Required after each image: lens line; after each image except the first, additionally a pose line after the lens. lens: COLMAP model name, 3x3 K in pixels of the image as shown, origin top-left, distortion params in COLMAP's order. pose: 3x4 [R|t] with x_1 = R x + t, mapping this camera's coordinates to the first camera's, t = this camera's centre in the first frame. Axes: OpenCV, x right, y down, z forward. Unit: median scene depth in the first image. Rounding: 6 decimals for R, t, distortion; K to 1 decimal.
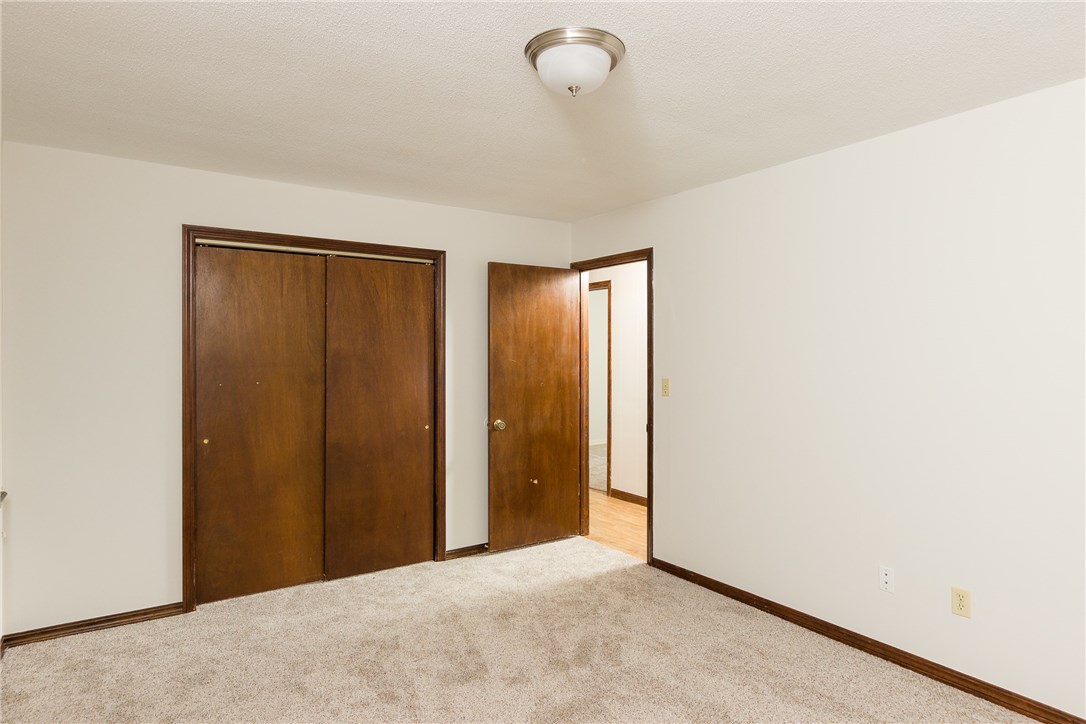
lens RADIAL K [[617.7, 0, 542.0], [0, 617.7, 347.0], [0, 0, 1]] dist [-0.001336, 0.000838]
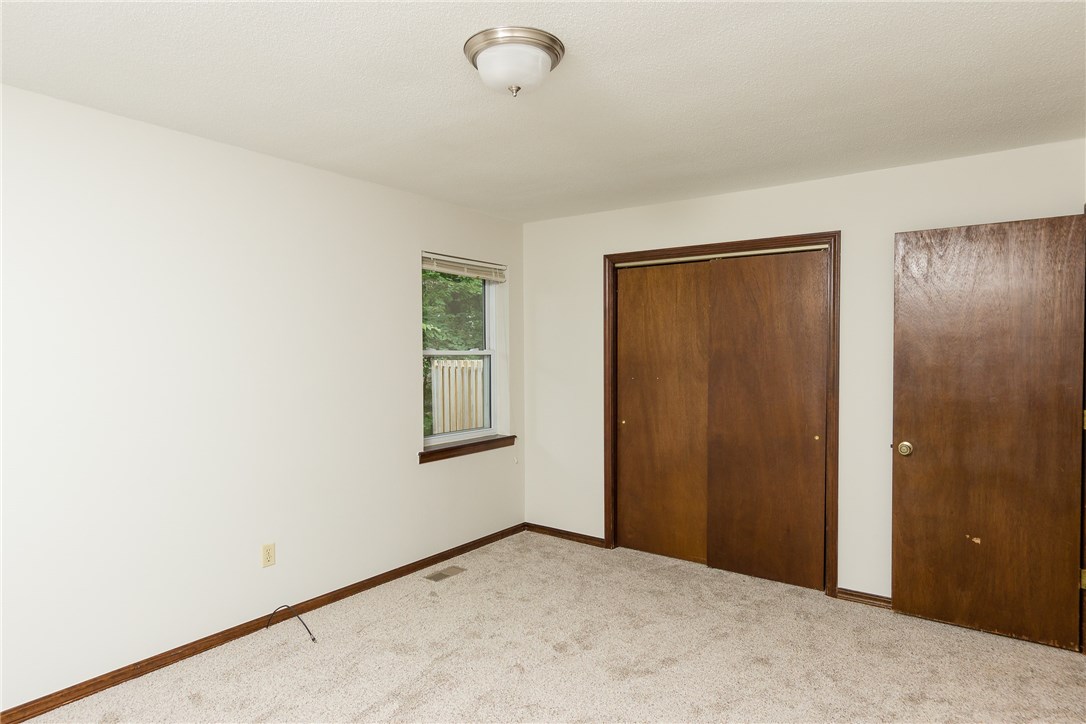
lens RADIAL K [[620.1, 0, 543.0], [0, 620.1, 362.0], [0, 0, 1]] dist [0.000434, 0.000761]
pose [[0.350463, 0.014745, -0.936460, 0.519813], [0.007342, 0.999802, 0.018491, 0.003670], [0.936548, -0.013356, 0.350285, 0.346426]]
